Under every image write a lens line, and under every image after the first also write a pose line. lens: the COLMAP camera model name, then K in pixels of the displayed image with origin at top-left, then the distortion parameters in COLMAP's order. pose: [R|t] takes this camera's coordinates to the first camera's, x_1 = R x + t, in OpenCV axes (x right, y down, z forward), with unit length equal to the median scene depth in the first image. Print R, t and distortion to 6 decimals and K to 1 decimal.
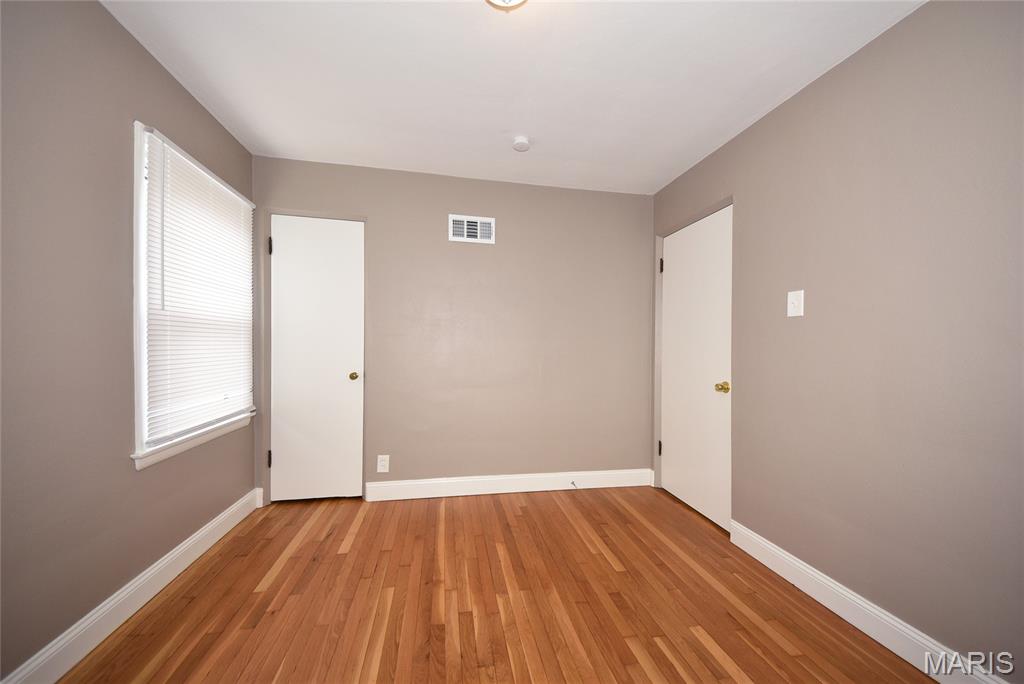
lens RADIAL K [[379.6, 0, 512.0], [0, 379.6, 342.0], [0, 0, 1]] dist [0.016565, -0.000185]
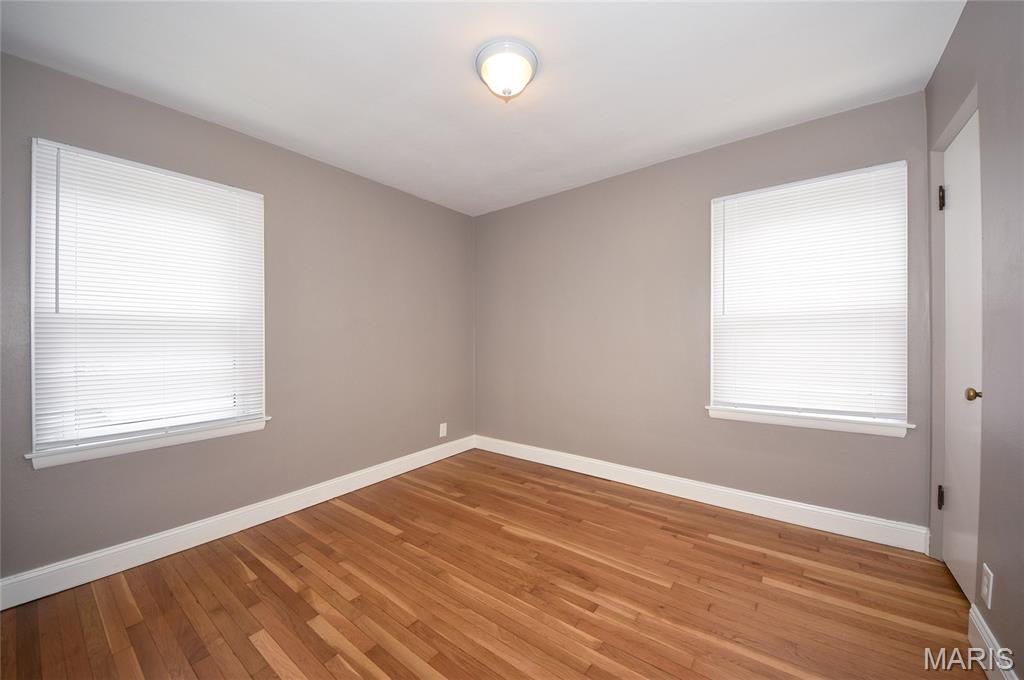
lens RADIAL K [[379.6, 0, 512.0], [0, 379.6, 340.0], [0, 0, 1]] dist [0.016565, -0.000185]
pose [[-0.740914, -0.004373, -0.671585, 0.700965], [0.006730, 0.999880, -0.013936, 0.026659], [0.671566, -0.014845, -0.740796, 1.589801]]
